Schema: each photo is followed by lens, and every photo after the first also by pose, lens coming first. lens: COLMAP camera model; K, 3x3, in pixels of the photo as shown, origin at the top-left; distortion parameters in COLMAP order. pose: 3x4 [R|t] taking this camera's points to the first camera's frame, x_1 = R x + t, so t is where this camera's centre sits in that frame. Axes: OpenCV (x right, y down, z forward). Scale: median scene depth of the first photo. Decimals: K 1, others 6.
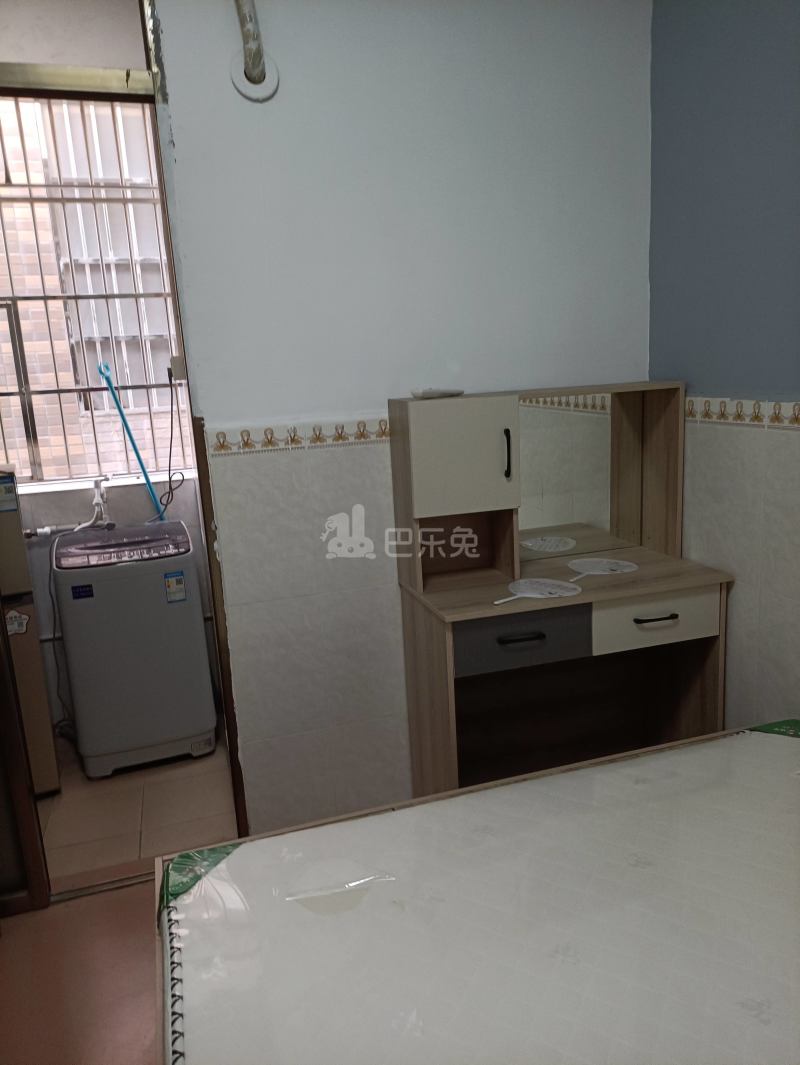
lens RADIAL K [[792.3, 0, 400.0], [0, 792.3, 532.5], [0, 0, 1]] dist [0.080099, 0.000890]
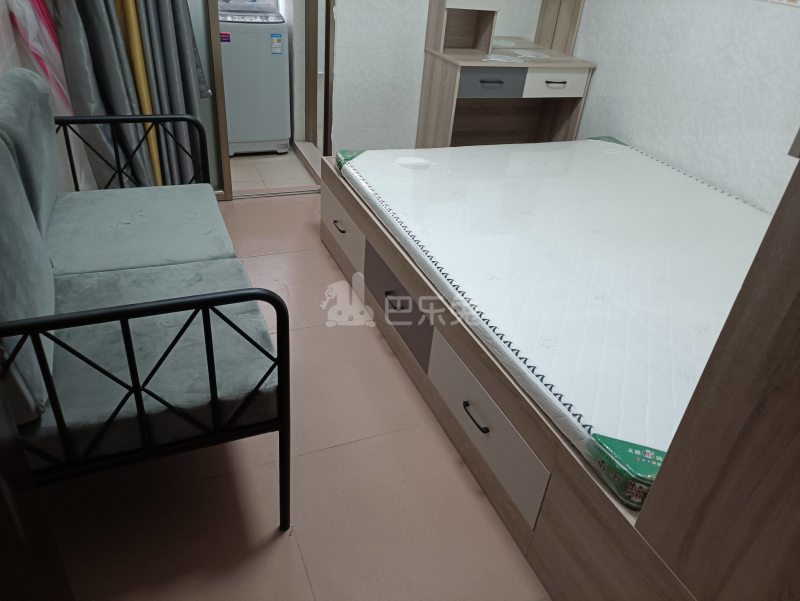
lens RADIAL K [[606.8, 0, 400.0], [0, 606.8, 300.5], [0, 0, 1]] dist [0.036699, -0.000390]
pose [[0.986425, 0.069908, 0.148587, -0.231207], [-0.116853, 0.934568, 0.336048, 0.140658], [-0.115372, -0.348849, 0.930050, -0.513721]]
